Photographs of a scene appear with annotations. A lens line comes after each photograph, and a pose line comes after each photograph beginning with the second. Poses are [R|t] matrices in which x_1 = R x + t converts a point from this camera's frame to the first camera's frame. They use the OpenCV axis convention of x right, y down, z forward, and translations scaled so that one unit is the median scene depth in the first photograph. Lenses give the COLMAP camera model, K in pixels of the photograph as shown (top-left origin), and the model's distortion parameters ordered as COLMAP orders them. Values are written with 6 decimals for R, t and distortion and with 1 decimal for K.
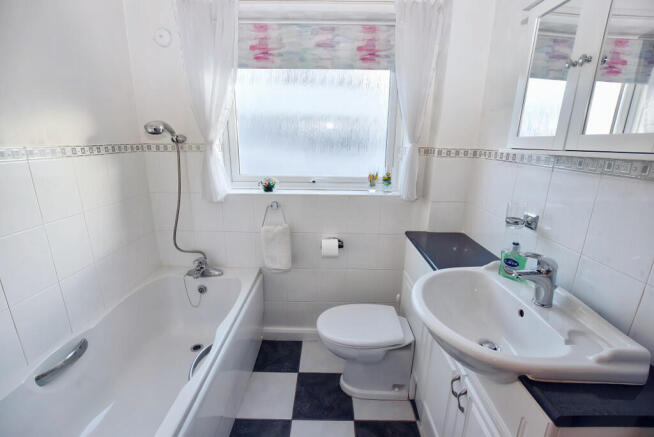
lens RADIAL K [[292.2, 0, 329.2], [0, 292.2, 220.3], [0, 0, 1]] dist [-0.026426, 0.000894]
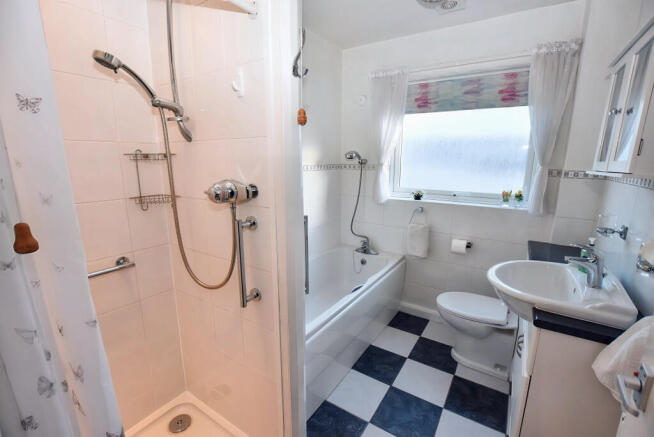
lens RADIAL K [[292.2, 0, 329.2], [0, 292.2, 220.3], [0, 0, 1]] dist [-0.026426, 0.000894]
pose [[0.841956, 0.105021, -0.529226, 0.195547], [-0.139445, 0.989904, -0.025408, 0.098697], [0.521215, 0.095190, 0.848100, -0.400934]]
